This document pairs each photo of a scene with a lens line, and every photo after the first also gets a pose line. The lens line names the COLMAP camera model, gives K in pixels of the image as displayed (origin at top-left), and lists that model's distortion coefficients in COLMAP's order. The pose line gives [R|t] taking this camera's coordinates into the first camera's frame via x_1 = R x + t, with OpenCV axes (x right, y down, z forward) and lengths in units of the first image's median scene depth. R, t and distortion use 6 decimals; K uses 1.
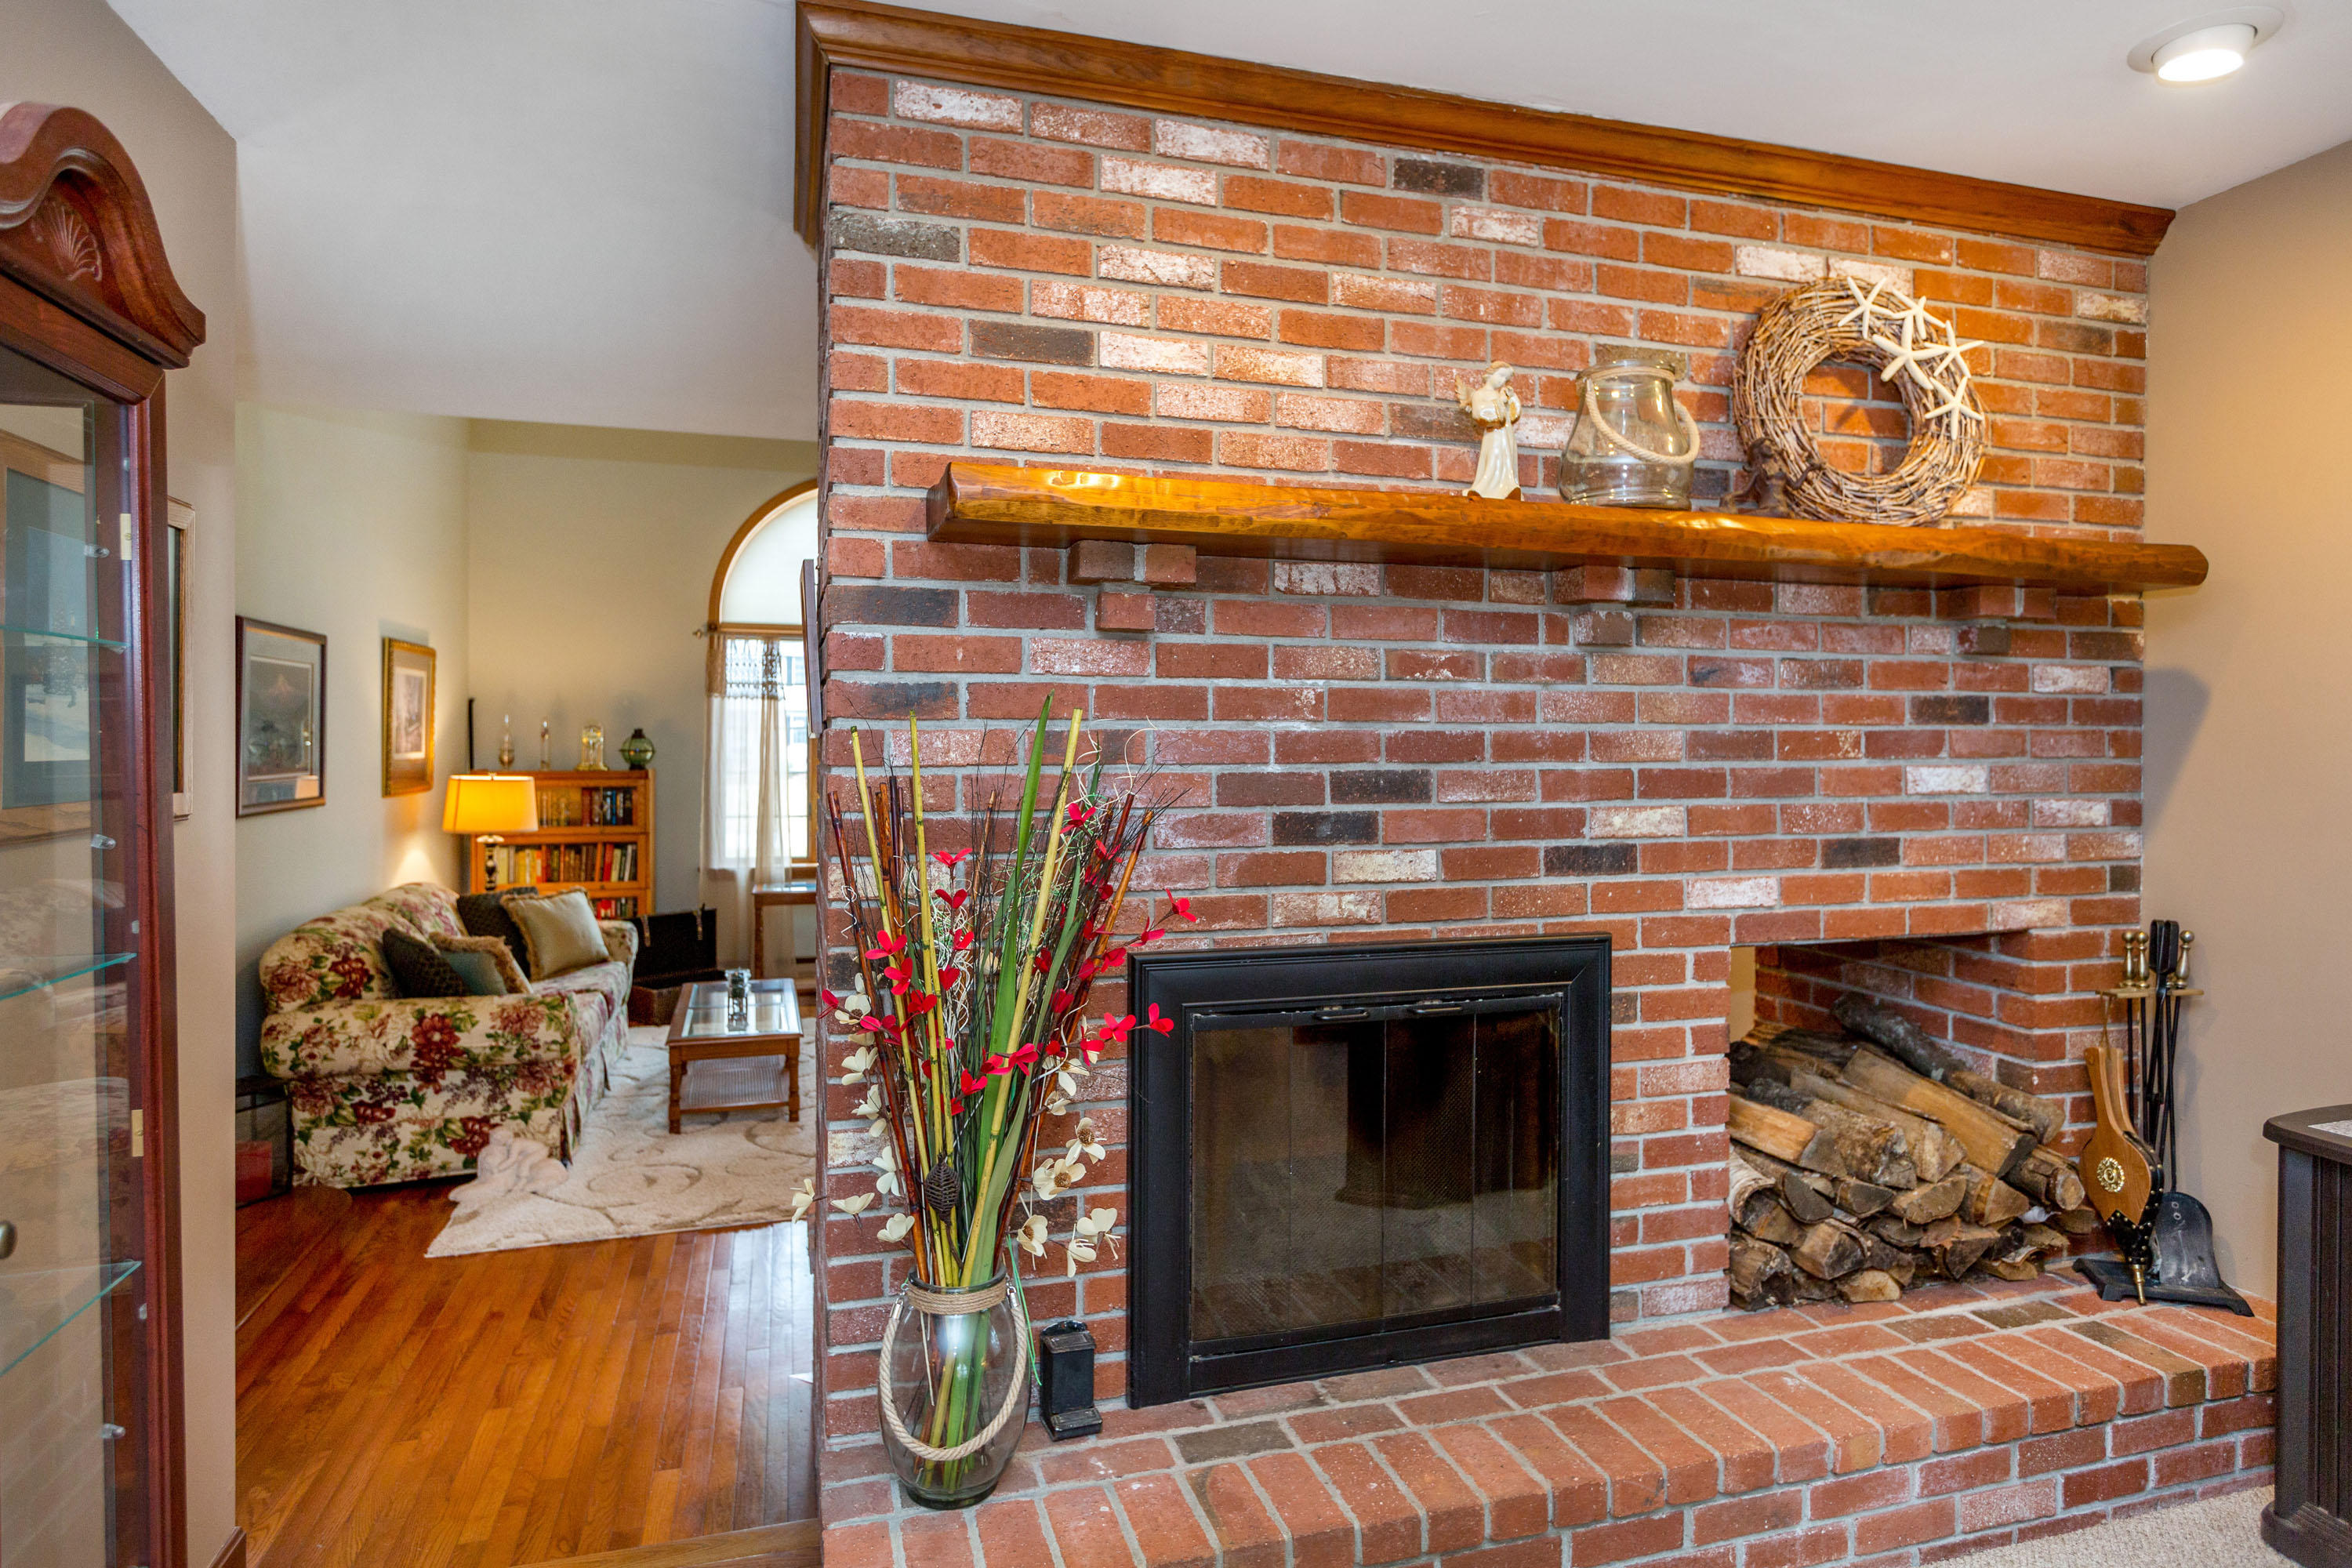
lens RADIAL K [[1275.4, 0, 1165.9], [0, 1275.4, 777.2], [0, 0, 1]] dist [0.003173, 0.000399]
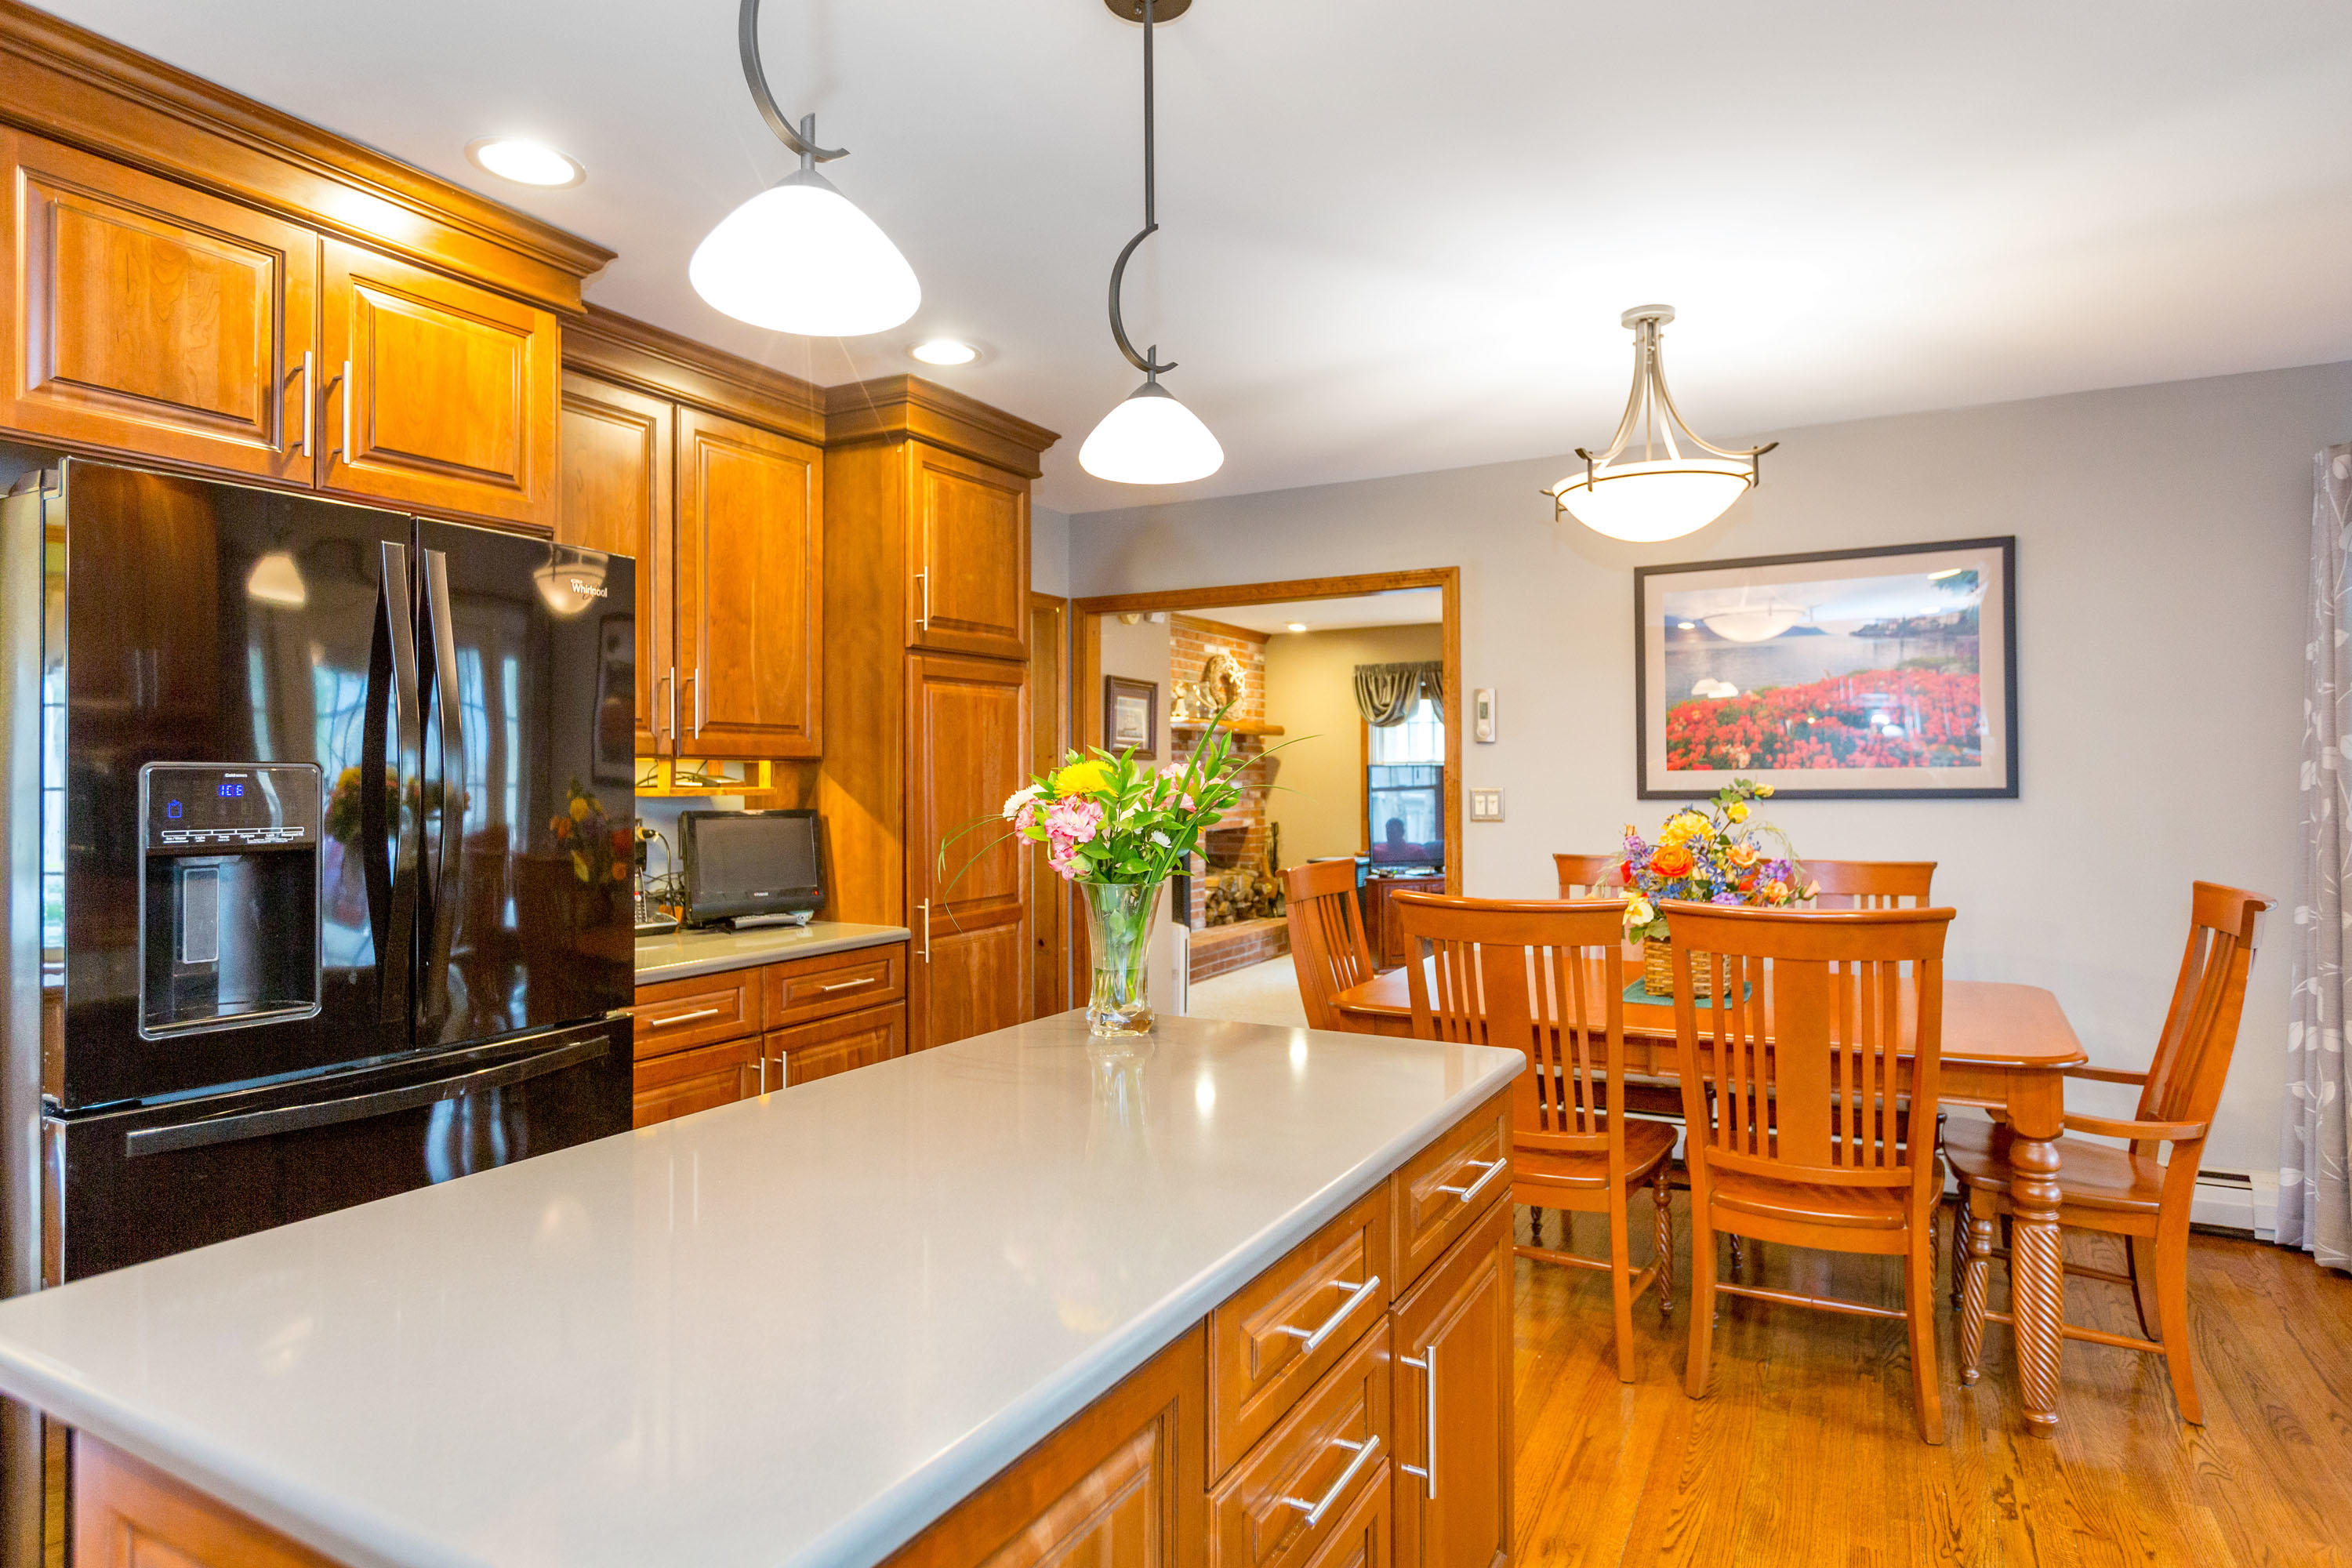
lens RADIAL K [[1275.4, 0, 1175.2], [0, 1275.4, 771.7], [0, 0, 1]] dist [0.003173, 0.000399]
pose [[0.704168, -0.002621, 0.710029, -2.167347], [0.014681, 0.999833, -0.010869, -0.002034], [-0.709882, 0.018077, 0.704089, -1.500155]]
